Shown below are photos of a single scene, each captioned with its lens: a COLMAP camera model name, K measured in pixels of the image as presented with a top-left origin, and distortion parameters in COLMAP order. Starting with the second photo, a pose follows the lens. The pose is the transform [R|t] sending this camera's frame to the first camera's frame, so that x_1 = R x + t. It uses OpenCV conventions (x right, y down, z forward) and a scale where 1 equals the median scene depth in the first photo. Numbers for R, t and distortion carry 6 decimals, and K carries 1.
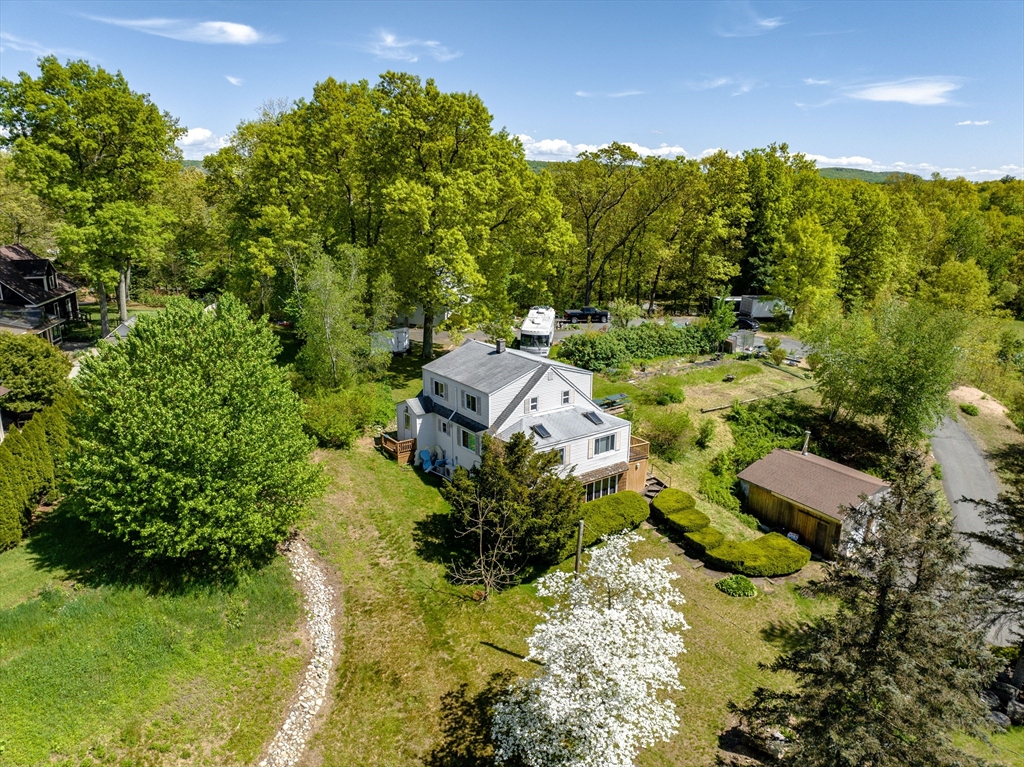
lens RADIAL K [[706.8, 0, 554.7], [0, 706.8, 345.2], [0, 0, 1]] dist [-0.053726, 0.014870]
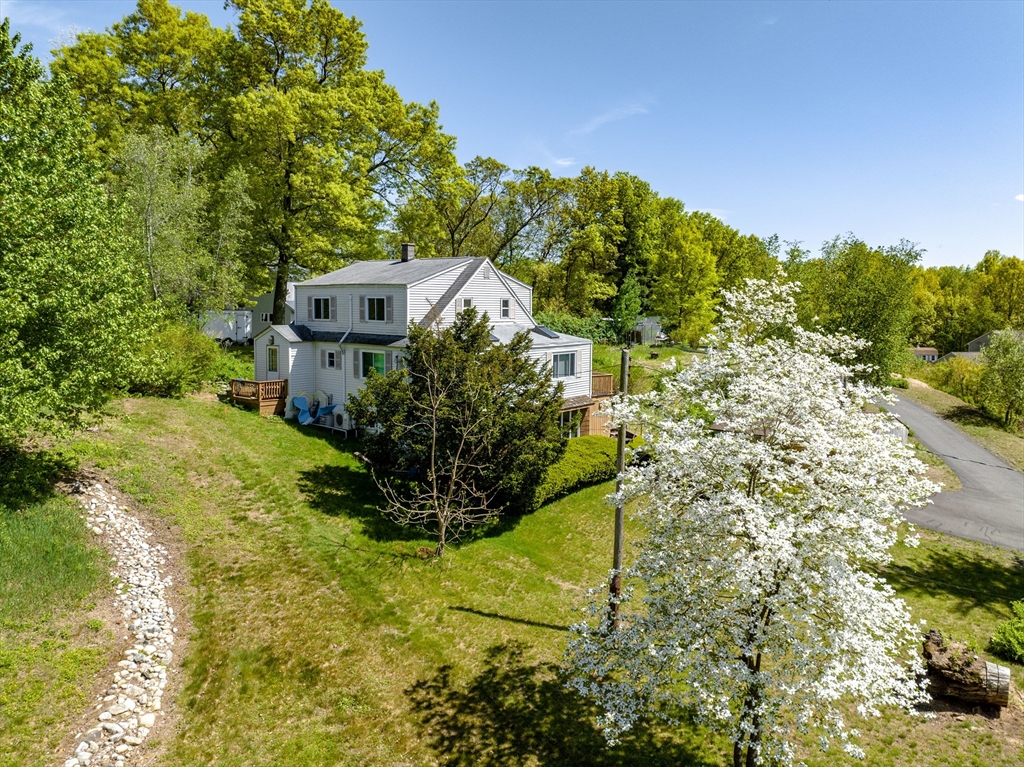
lens RADIAL K [[706.8, 0, 543.3], [0, 706.8, 328.0], [0, 0, 1]] dist [-0.053726, 0.014870]
pose [[0.970298, -0.018433, 0.241208, -0.141109], [0.064533, 0.980683, -0.184651, 0.265784], [-0.233145, 0.194732, 0.952745, 0.339604]]
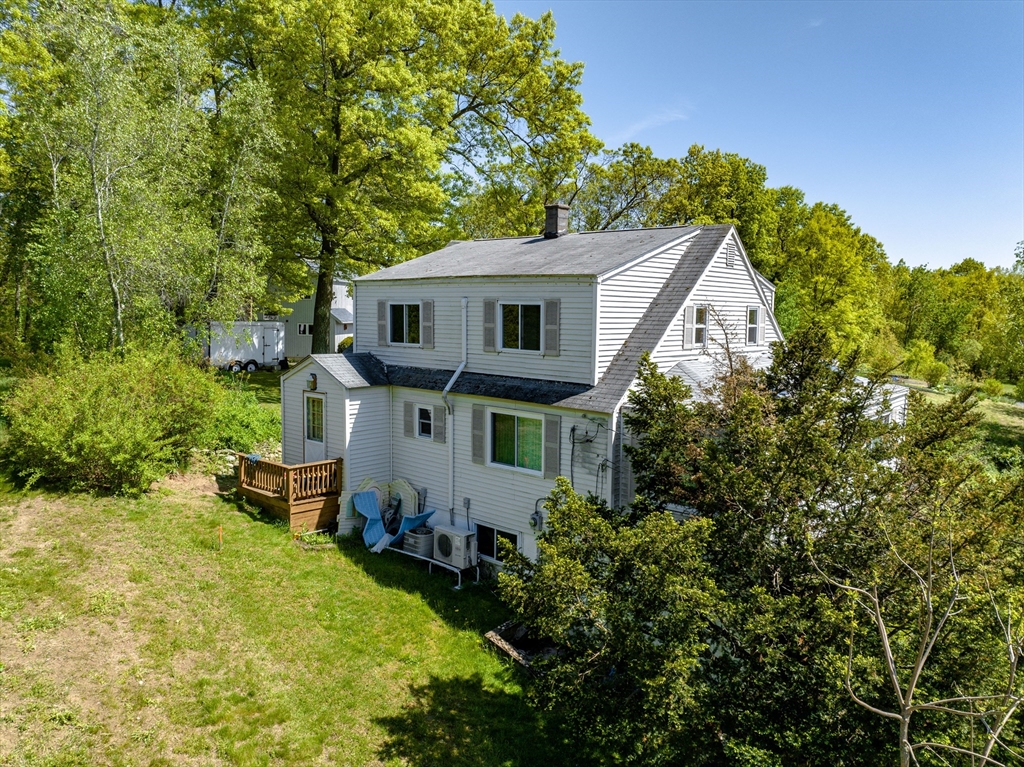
lens RADIAL K [[706.8, 0, 520.5], [0, 706.8, 363.1], [0, 0, 1]] dist [-0.053726, 0.014870]
pose [[0.986684, -0.013835, 0.162061, -0.194522], [0.038970, 0.987464, -0.152960, 0.168417], [-0.157913, 0.157239, 0.974854, 0.747124]]
